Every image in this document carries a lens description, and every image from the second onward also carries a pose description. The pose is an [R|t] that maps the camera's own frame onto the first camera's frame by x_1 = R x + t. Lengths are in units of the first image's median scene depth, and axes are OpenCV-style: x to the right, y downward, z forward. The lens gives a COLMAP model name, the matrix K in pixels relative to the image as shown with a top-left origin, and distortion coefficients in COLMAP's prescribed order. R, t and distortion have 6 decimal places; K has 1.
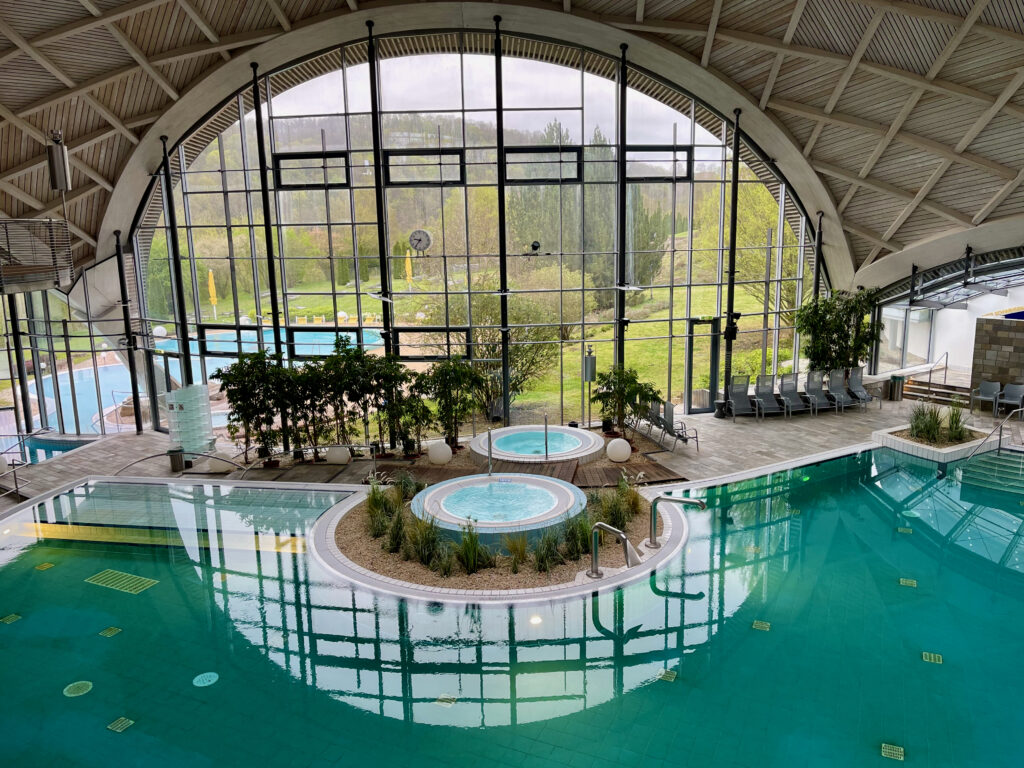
lens RADIAL K [[736.3, 0, 509.9], [0, 736.3, 390.5], [0, 0, 1]] dist [0.034616, -0.056070]
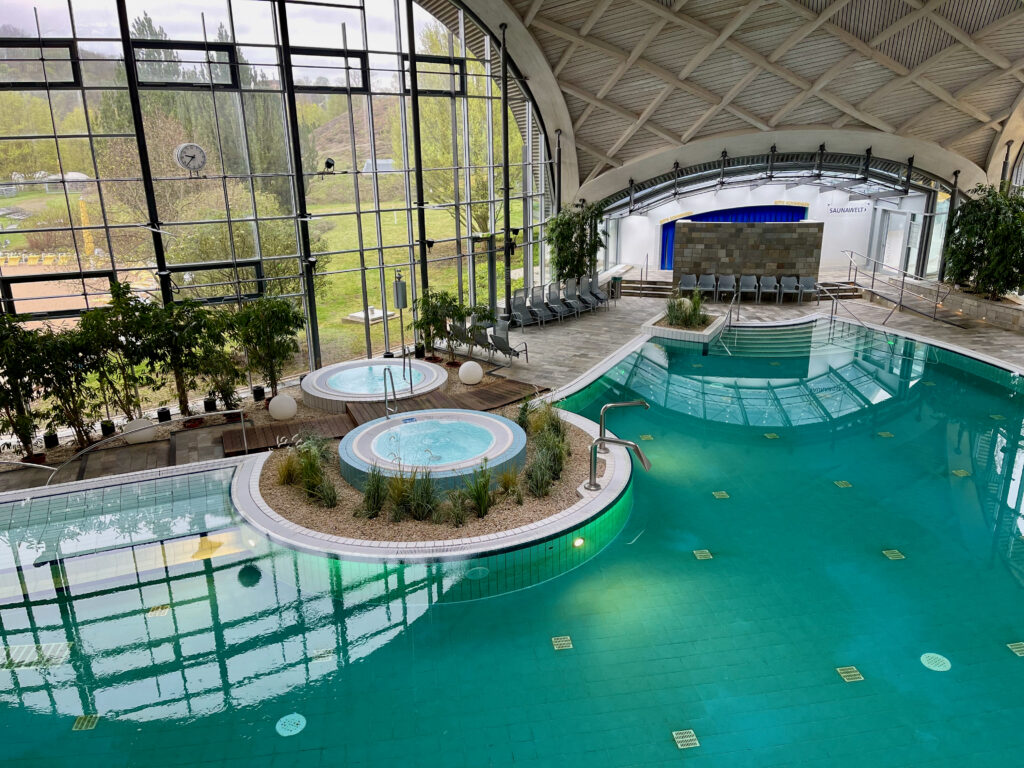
lens RADIAL K [[736.3, 0, 515.9], [0, 736.3, 393.4], [0, 0, 1]] dist [0.034616, -0.056070]
pose [[0.846500, -0.164804, 0.506238, -0.270421], [0.106644, 0.984099, 0.142046, -0.023723], [-0.521598, -0.066255, 0.850615, 0.093845]]
